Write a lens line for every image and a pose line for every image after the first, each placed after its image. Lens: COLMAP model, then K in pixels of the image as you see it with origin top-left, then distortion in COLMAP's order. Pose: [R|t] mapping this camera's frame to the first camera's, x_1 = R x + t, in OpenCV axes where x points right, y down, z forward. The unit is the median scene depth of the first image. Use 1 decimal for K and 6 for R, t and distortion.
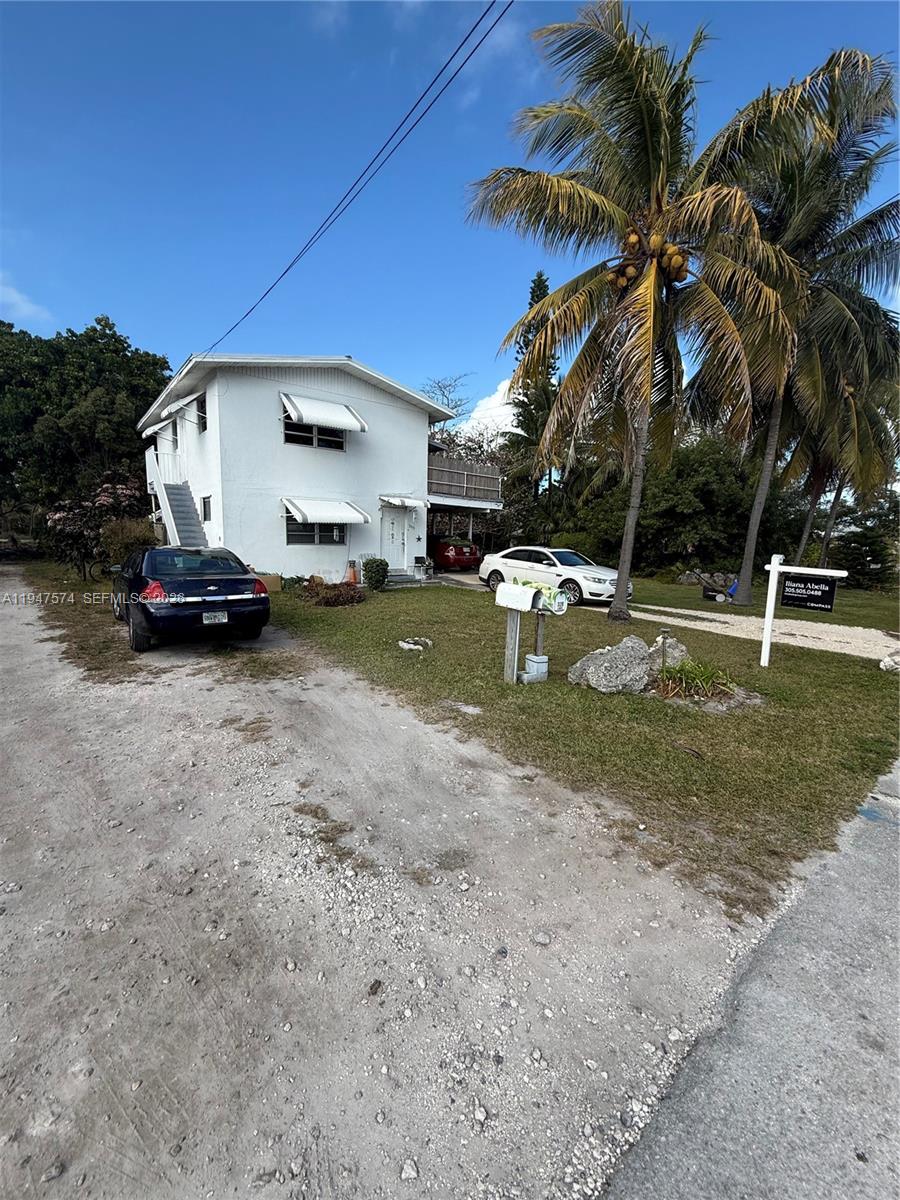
lens RADIAL K [[477.9, 0, 451.5], [0, 477.9, 593.9], [0, 0, 1]] dist [-0.001657, 0.000030]
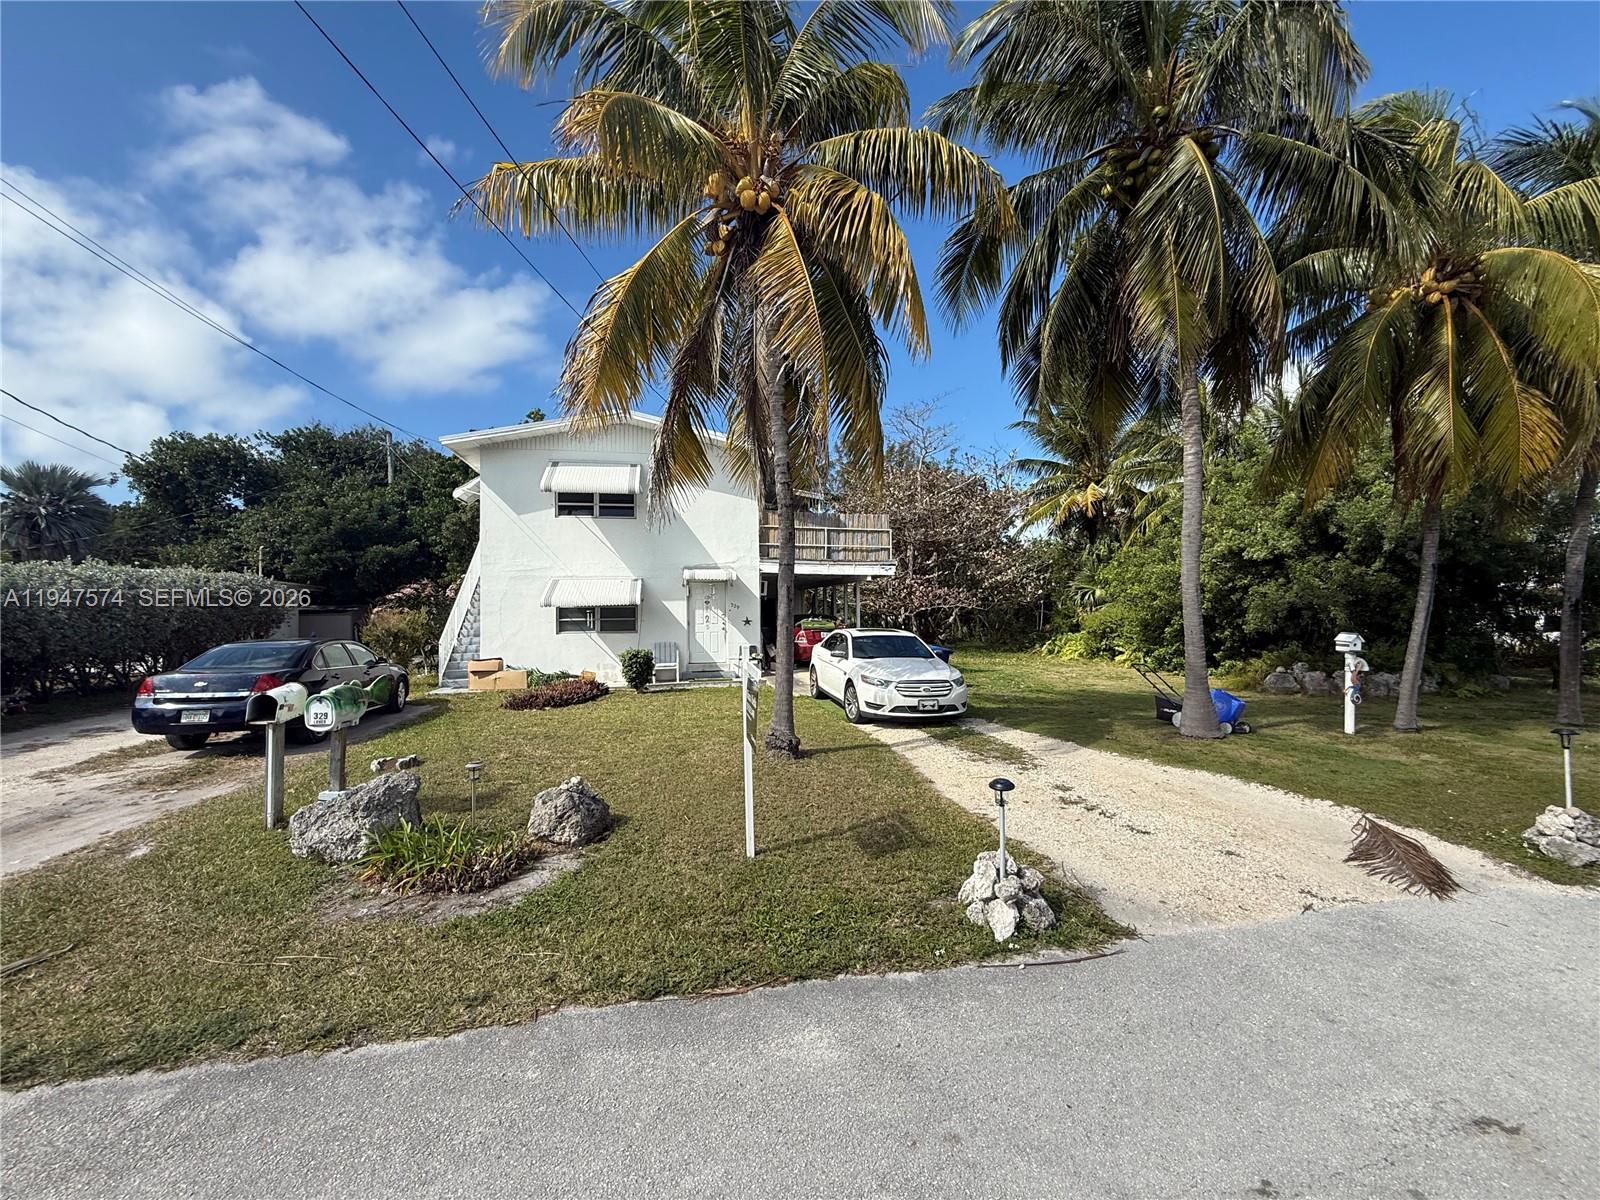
lens RADIAL K [[637.2, 0, 796.9], [0, 637.2, 599.4], [0, 0, 1]] dist [-0.001657, 0.000030]
pose [[0.893158, -0.043539, -0.447630, 1.326356], [-0.023614, 0.989390, -0.143350, -0.030764], [0.449122, 0.138604, 0.882654, 0.491291]]
